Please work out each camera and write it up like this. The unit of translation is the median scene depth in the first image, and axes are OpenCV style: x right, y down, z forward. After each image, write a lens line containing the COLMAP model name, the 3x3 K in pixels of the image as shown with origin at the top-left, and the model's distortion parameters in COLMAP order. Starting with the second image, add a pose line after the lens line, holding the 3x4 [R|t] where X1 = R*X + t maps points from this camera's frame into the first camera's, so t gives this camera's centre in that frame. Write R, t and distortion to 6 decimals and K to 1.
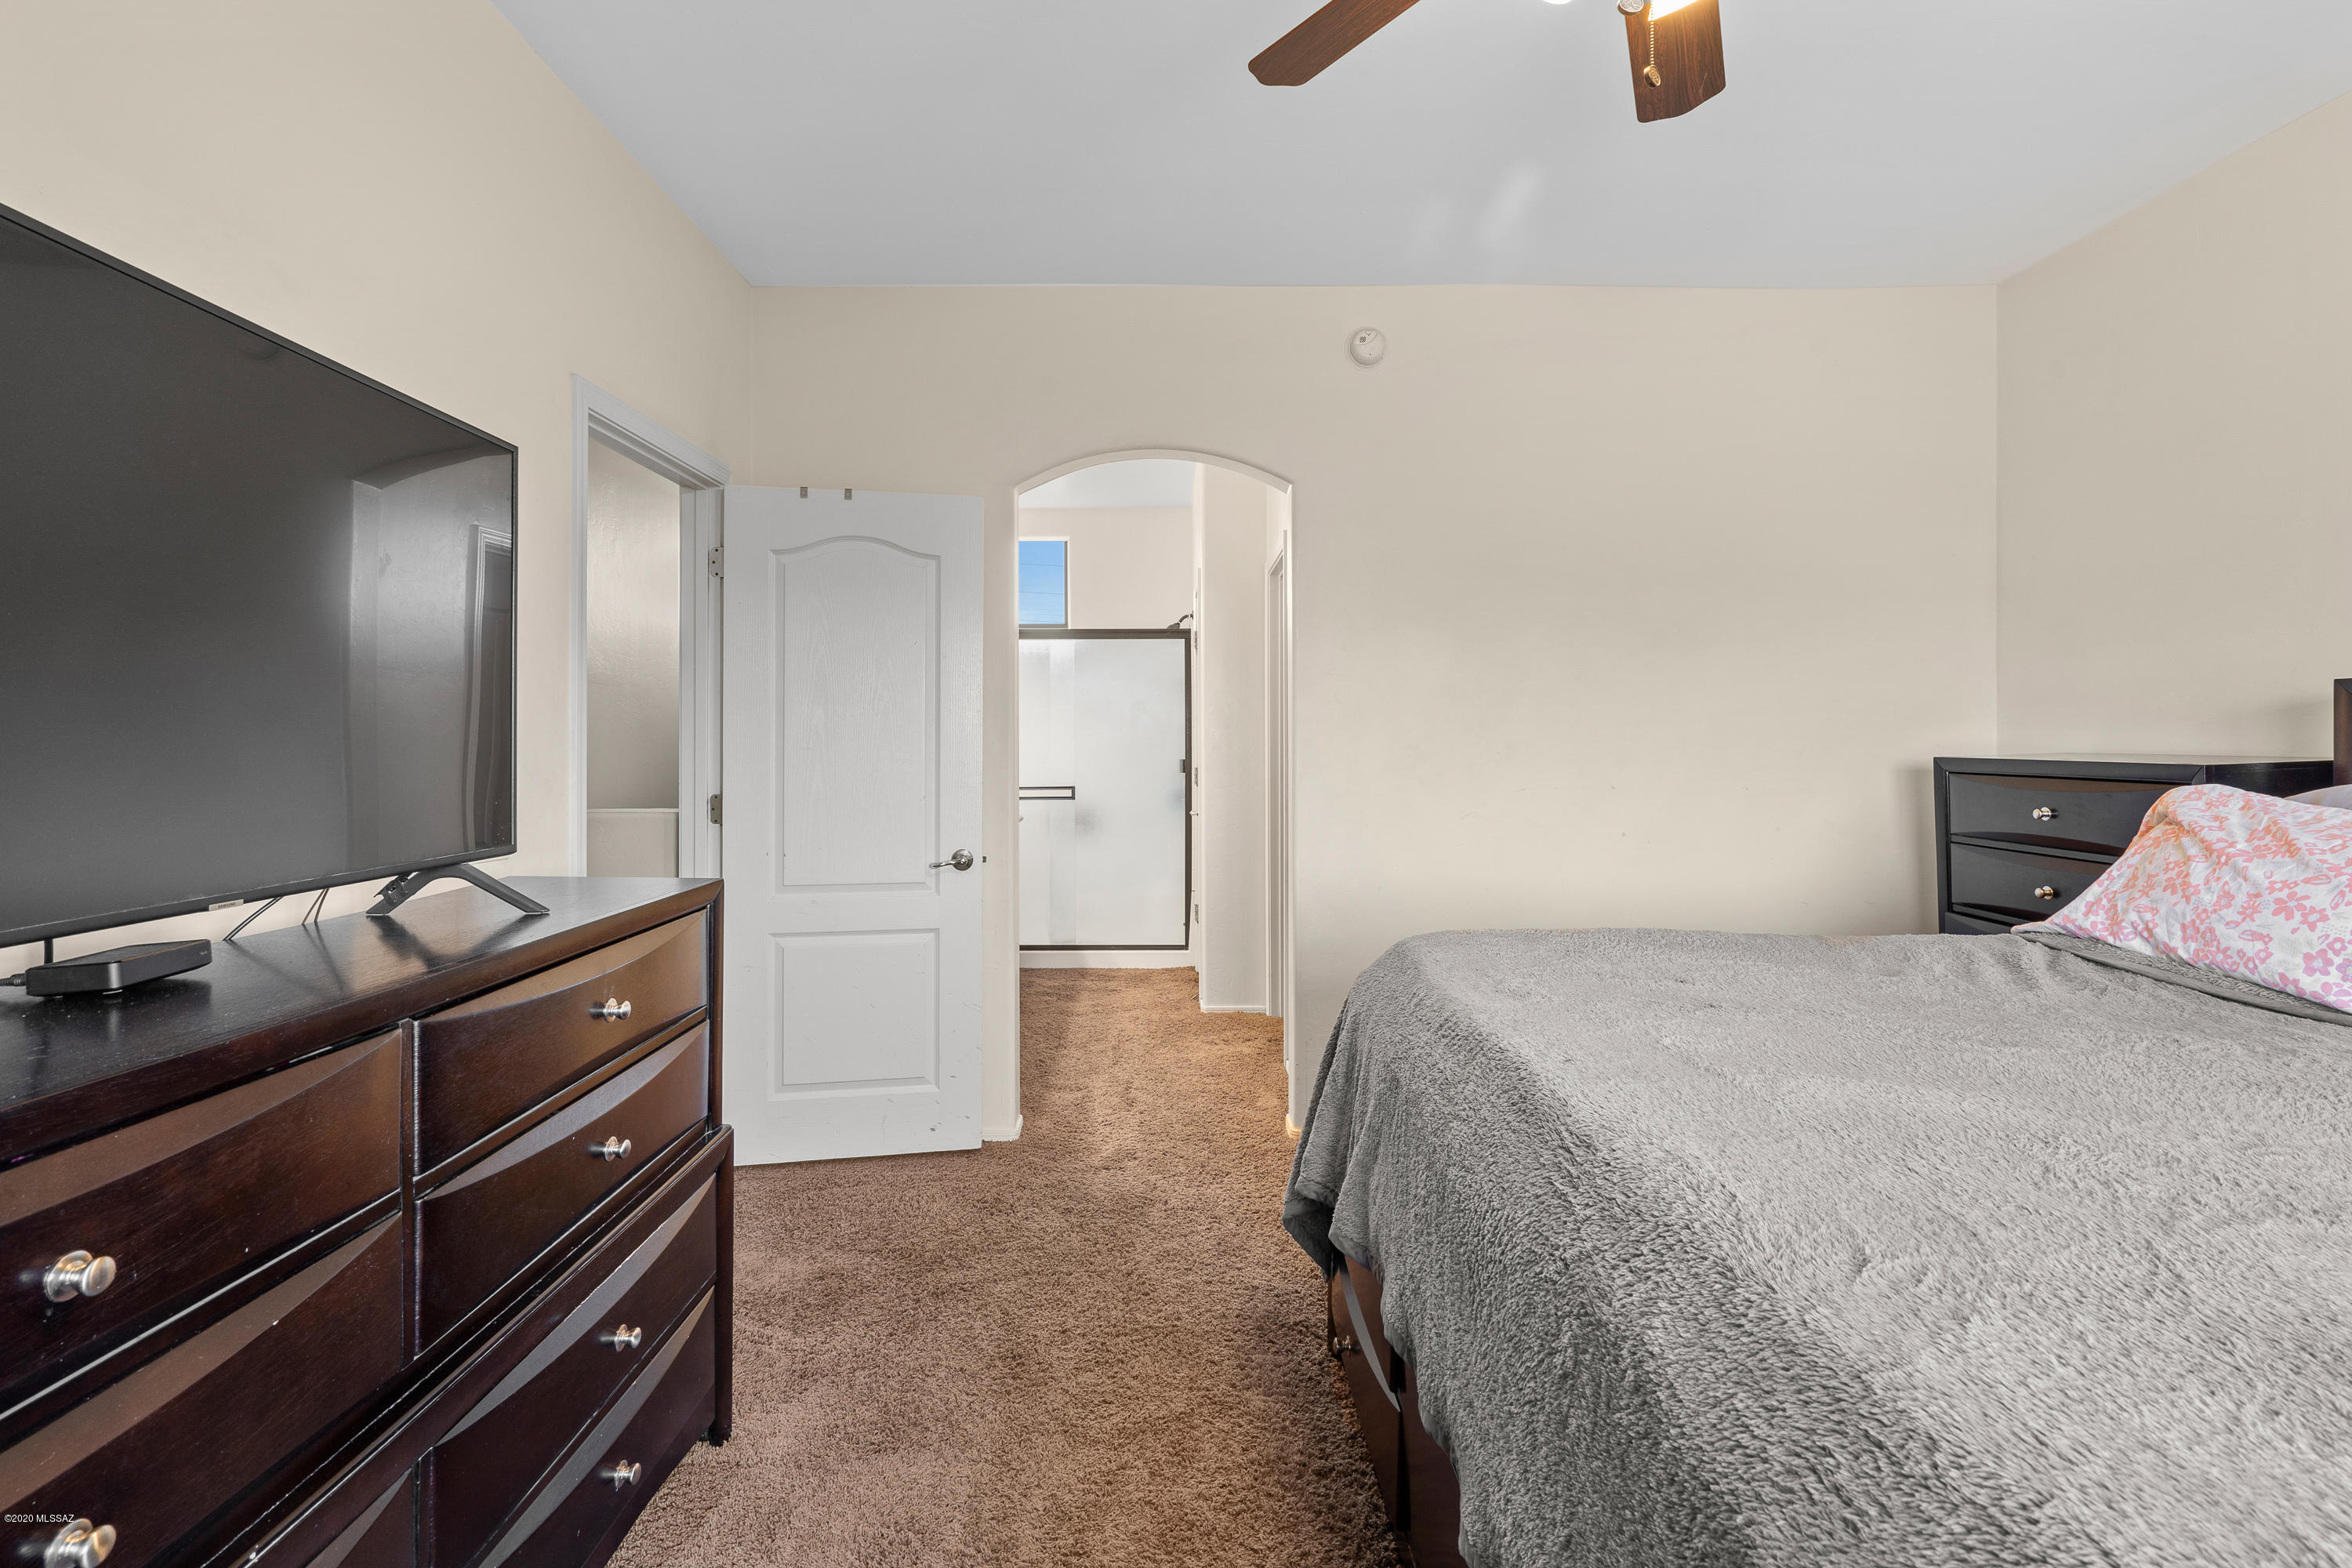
lens RADIAL K [[1116.1, 0, 1166.5], [0, 1116.1, 749.4], [0, 0, 1]] dist [-0.001889, 0.000935]
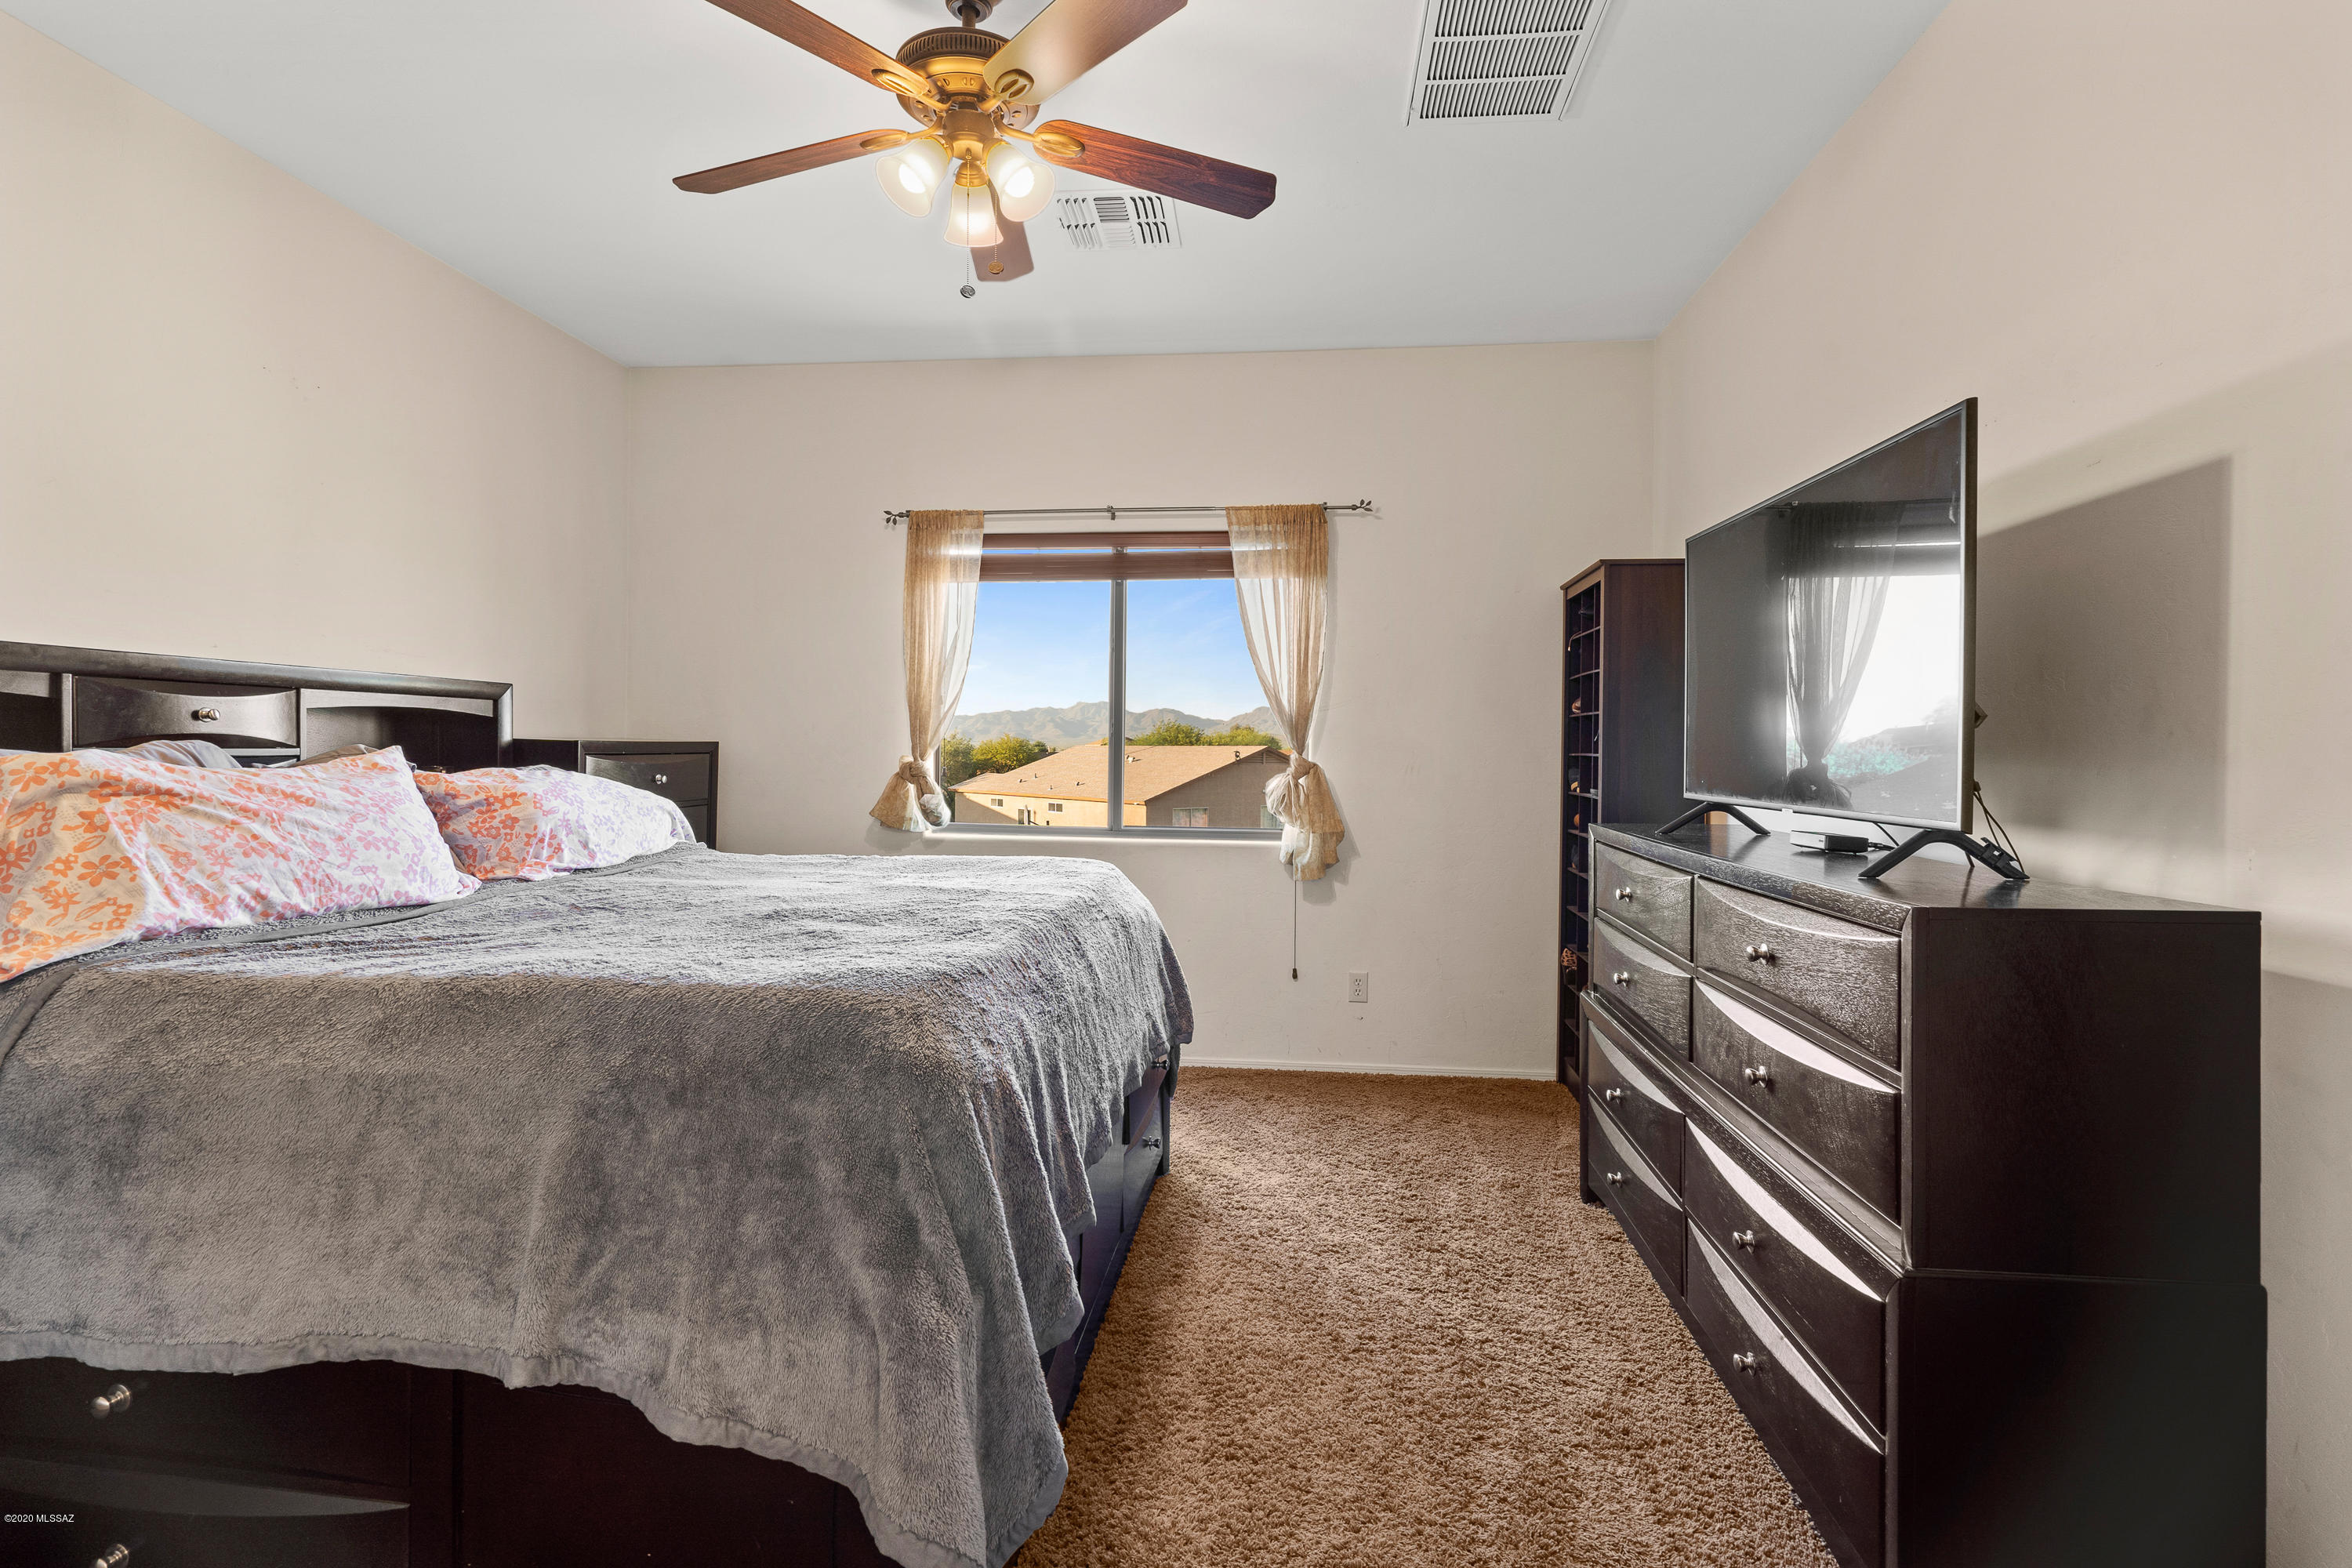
lens RADIAL K [[1099.3, 0, 1180.7], [0, 1099.3, 780.0], [0, 0, 1]] dist [-0.010371, 0.000710]
pose [[-0.994357, -0.012093, 0.105397, -0.017930], [-0.007799, 0.999127, 0.041052, 0.014892], [-0.105802, 0.039999, -0.993582, 1.929379]]
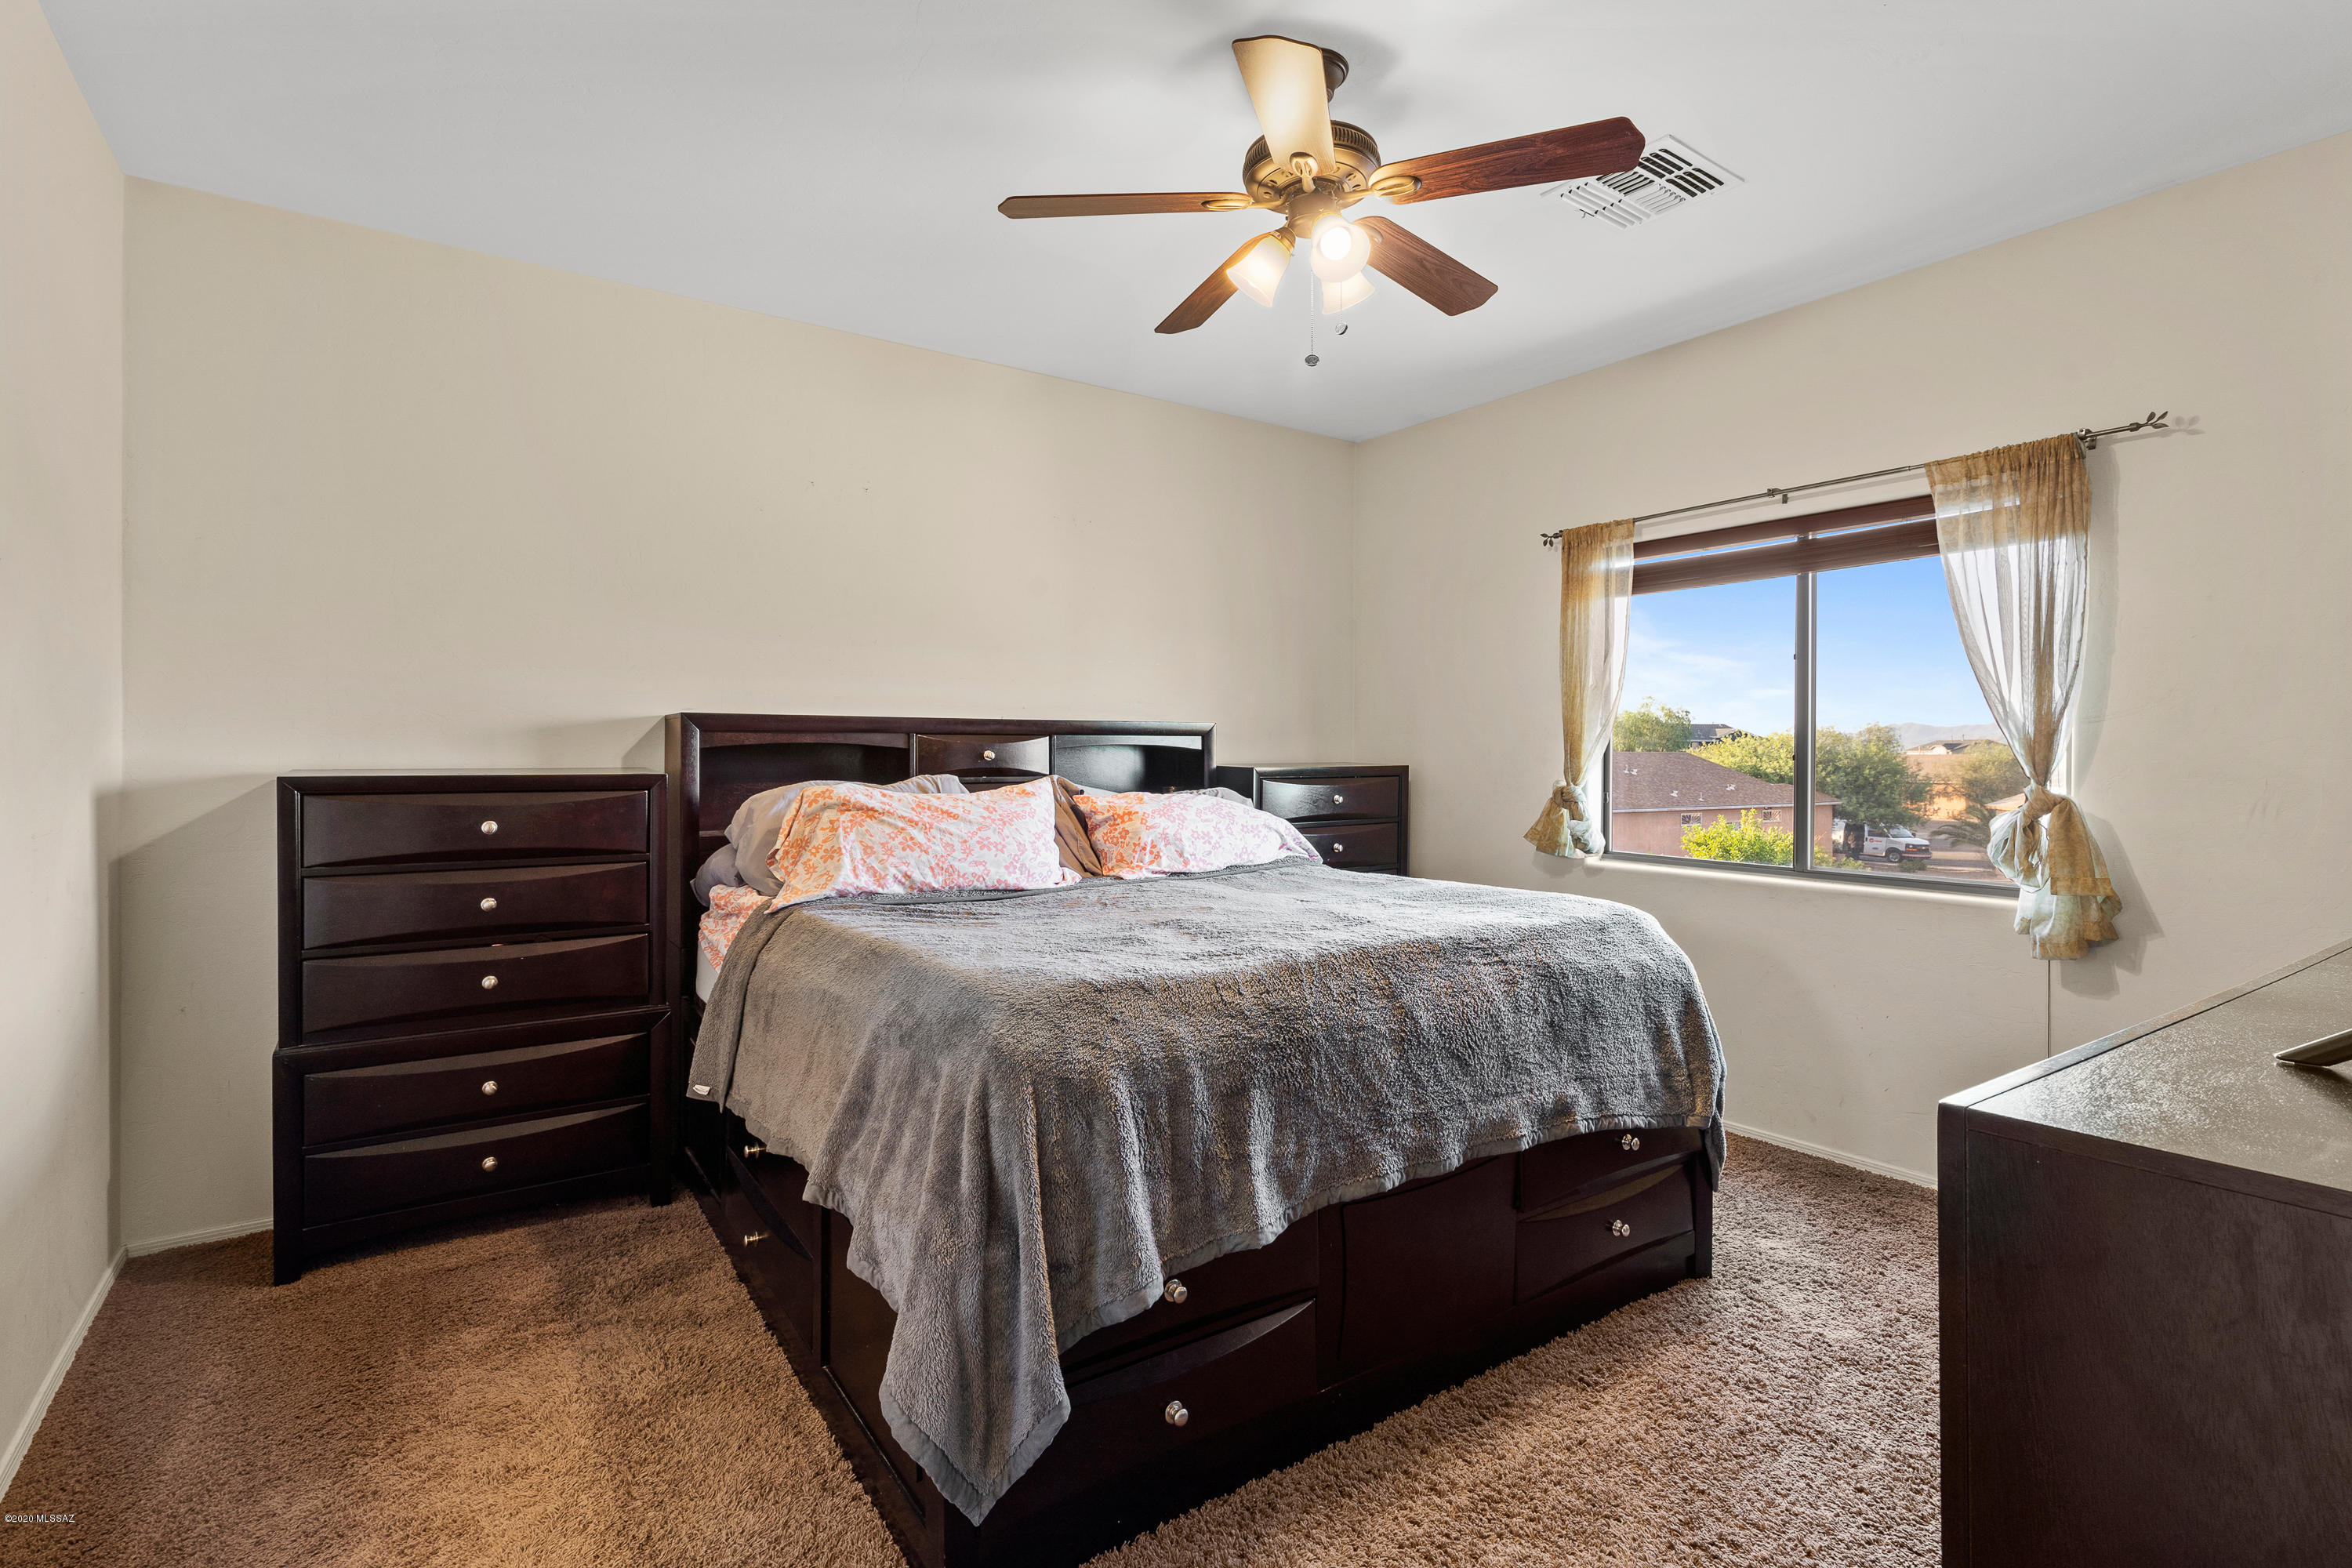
lens RADIAL K [[1099.3, 0, 1180.7], [0, 1099.3, 780.0], [0, 0, 1]] dist [-0.010371, 0.000710]
pose [[-0.583365, -0.020540, 0.811951, -0.600490], [0.009601, 0.999436, 0.032181, -0.018373], [-0.812154, 0.026569, -0.582838, 1.638987]]
